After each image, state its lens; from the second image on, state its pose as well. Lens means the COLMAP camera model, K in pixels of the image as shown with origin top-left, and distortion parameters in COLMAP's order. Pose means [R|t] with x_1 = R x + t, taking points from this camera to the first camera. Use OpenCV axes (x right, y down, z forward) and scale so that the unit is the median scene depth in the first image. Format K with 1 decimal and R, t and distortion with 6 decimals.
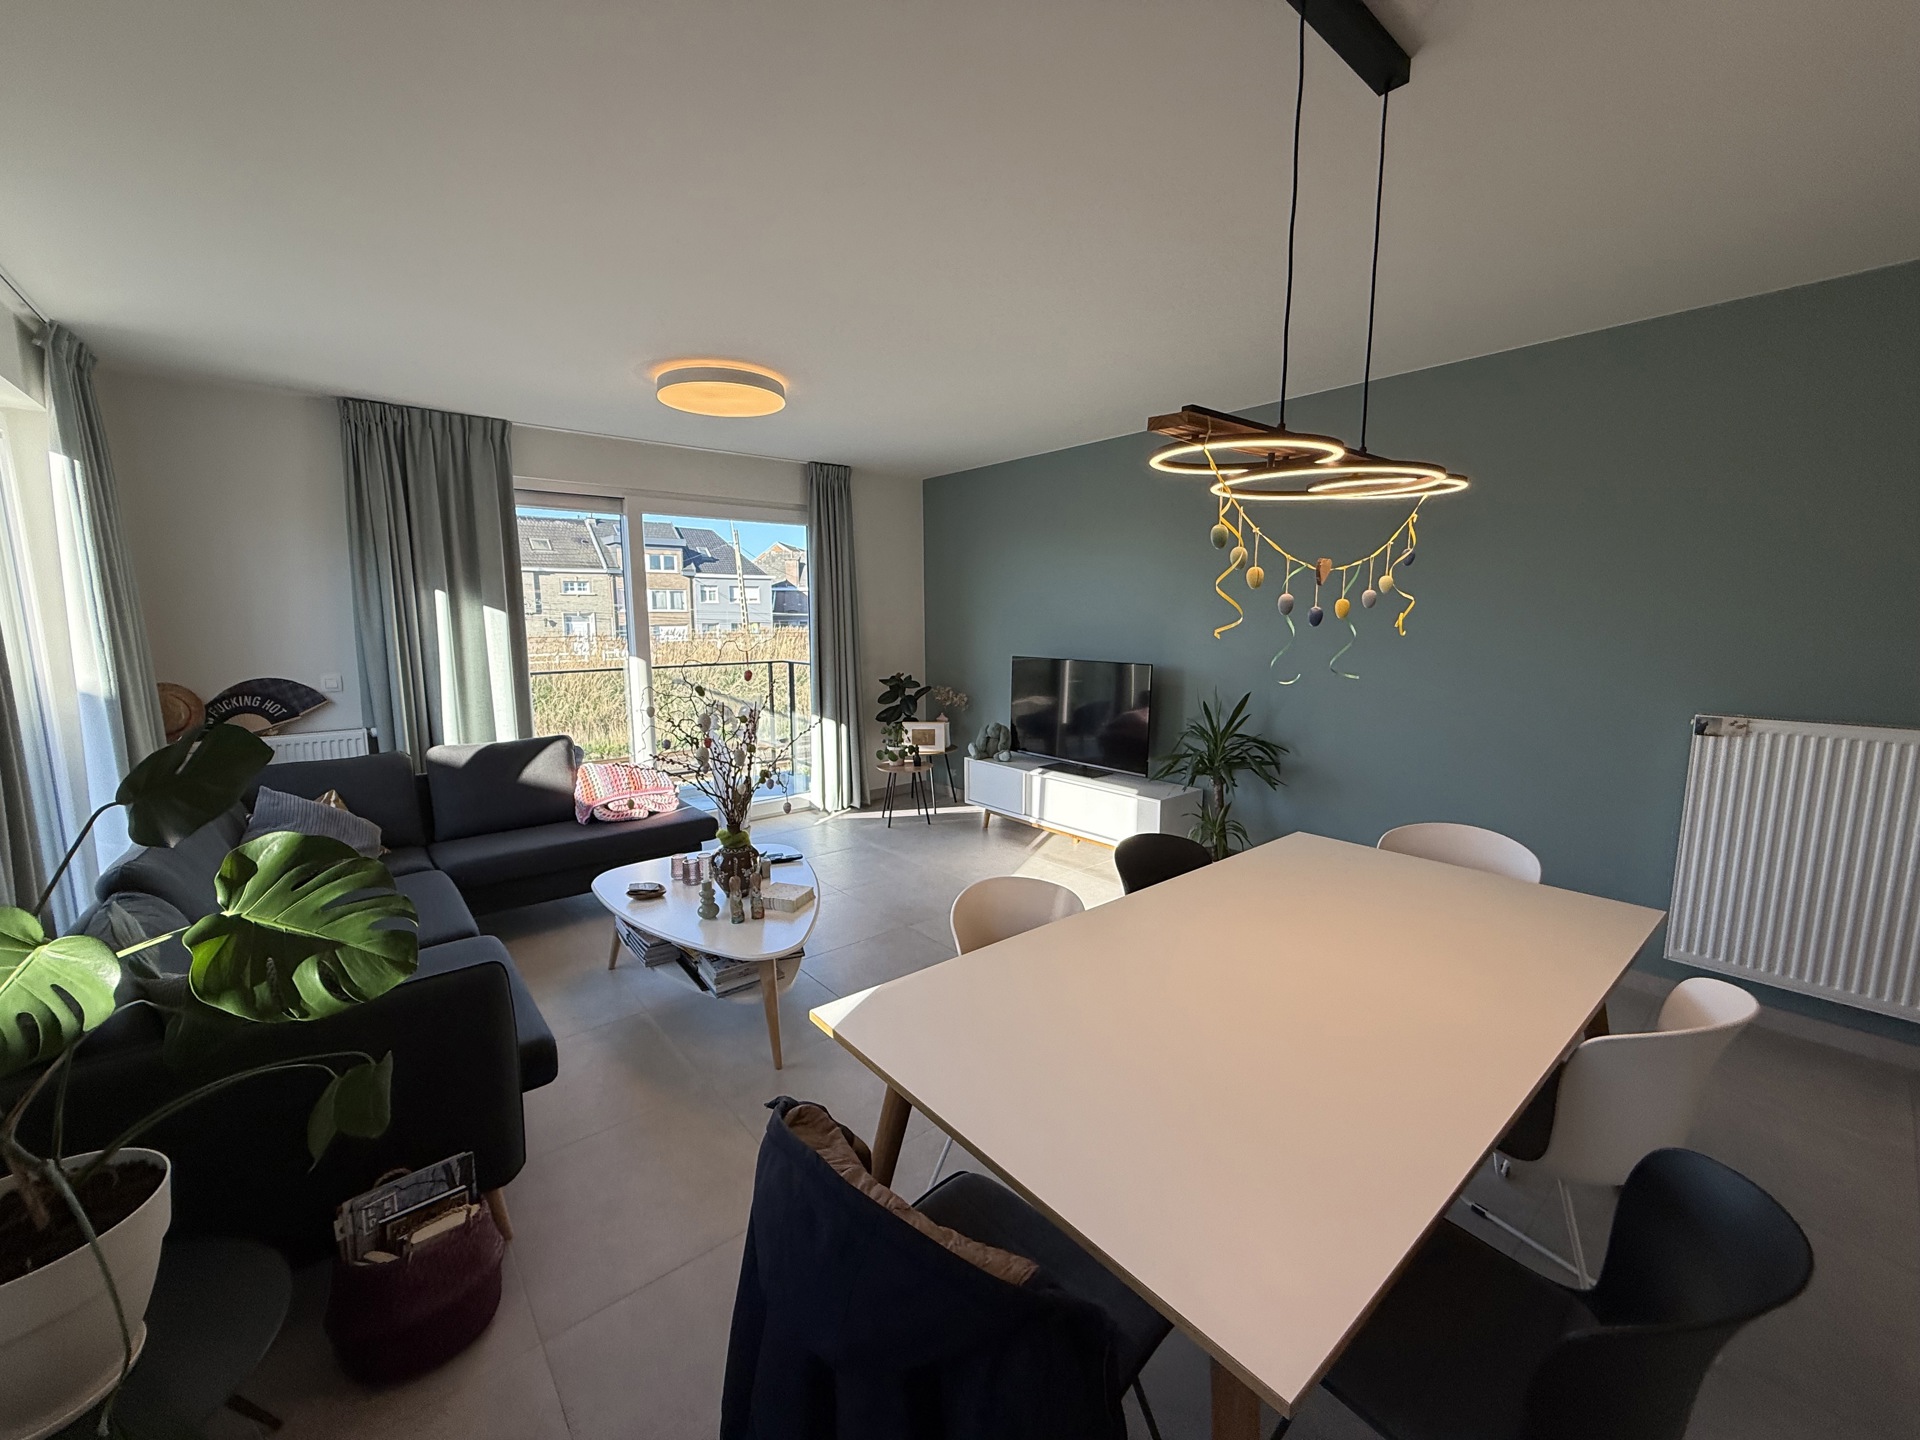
lens RADIAL K [[766.8, 0, 953.4], [0, 766.8, 719.8], [0, 0, 1]] dist [0.000303, 0.000177]
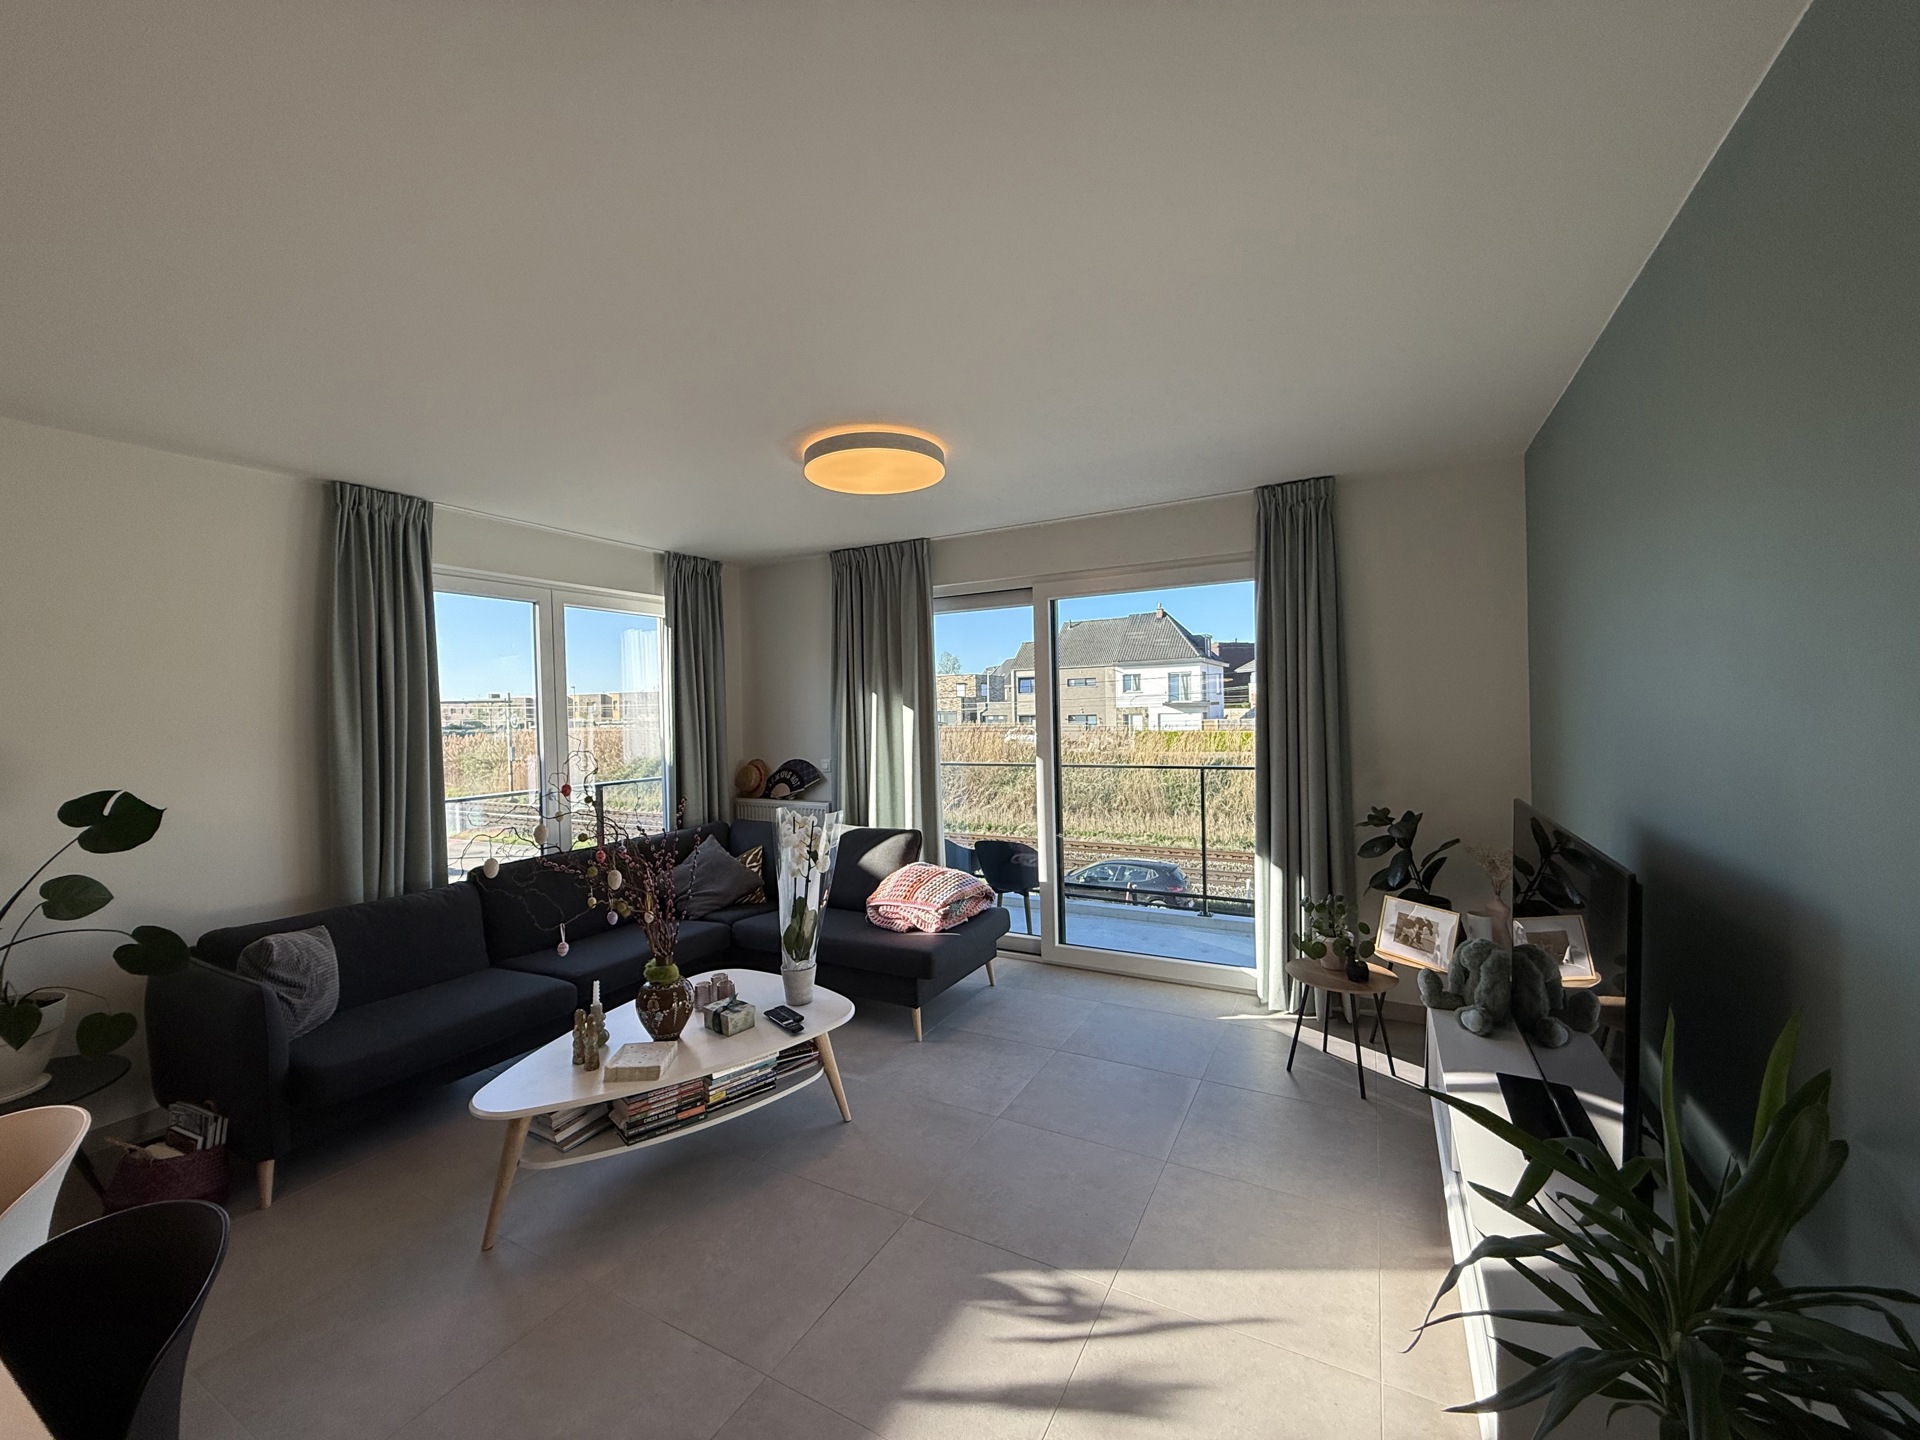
lens RADIAL K [[766.8, 0, 953.4], [0, 766.8, 719.8], [0, 0, 1]] dist [0.000303, 0.000177]
pose [[0.367286, 0.007458, -0.930078, 0.458332], [-0.108075, 0.993537, -0.034711, -0.096083], [0.923808, 0.113267, 0.365718, 0.659621]]
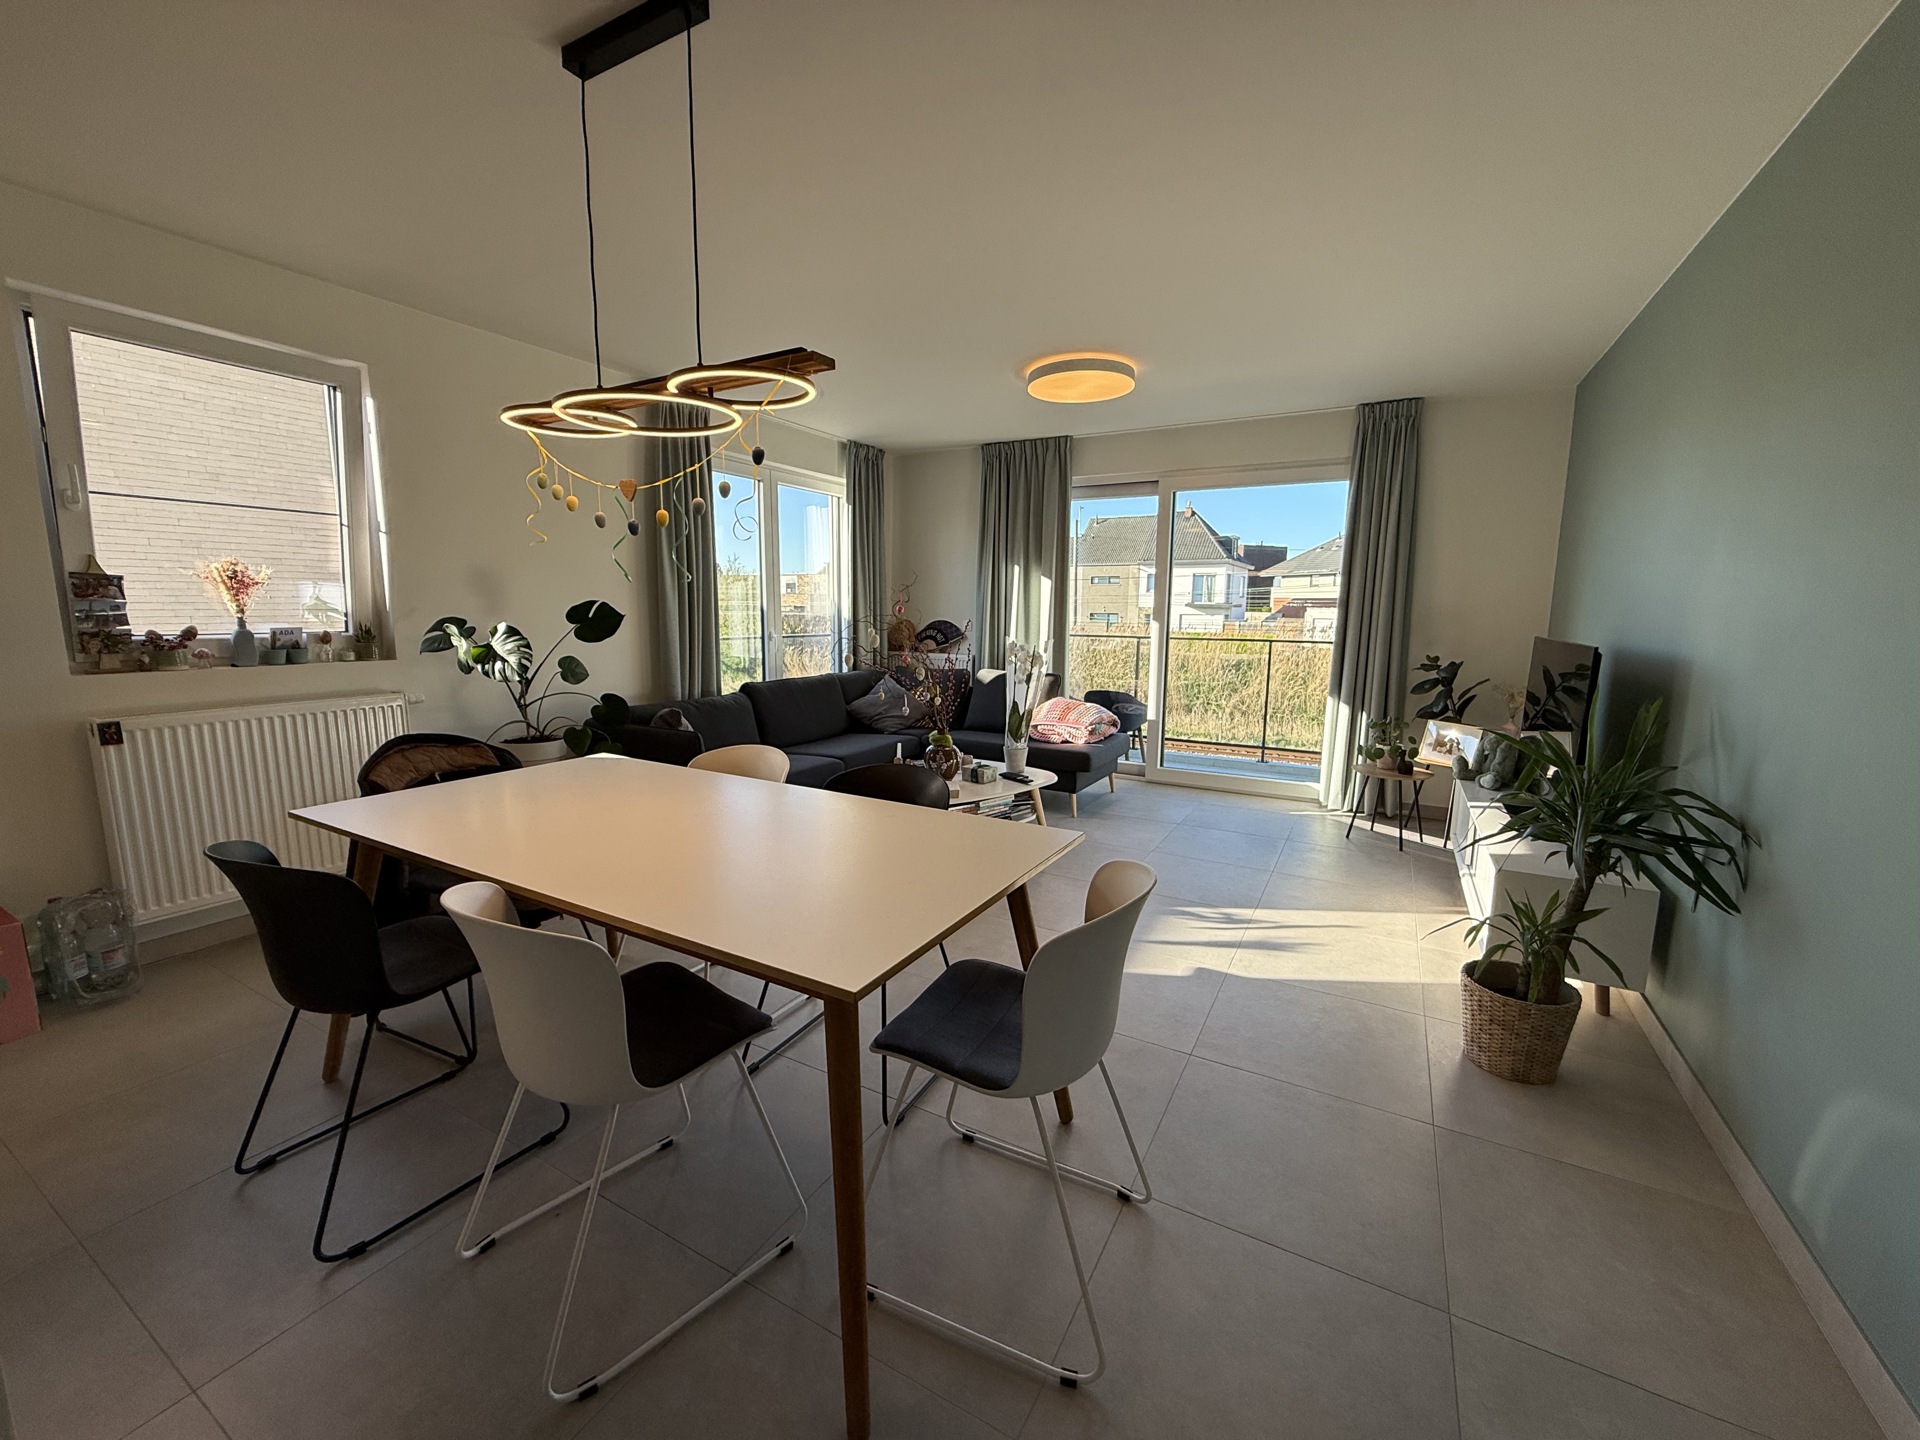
lens RADIAL K [[766.8, 0, 953.4], [0, 766.8, 719.8], [0, 0, 1]] dist [0.000303, 0.000177]
pose [[0.353025, 0.145147, -0.924286, 0.647075], [-0.142431, 0.984716, 0.100236, -0.008849], [0.924709, 0.096262, 0.368303, 0.368827]]
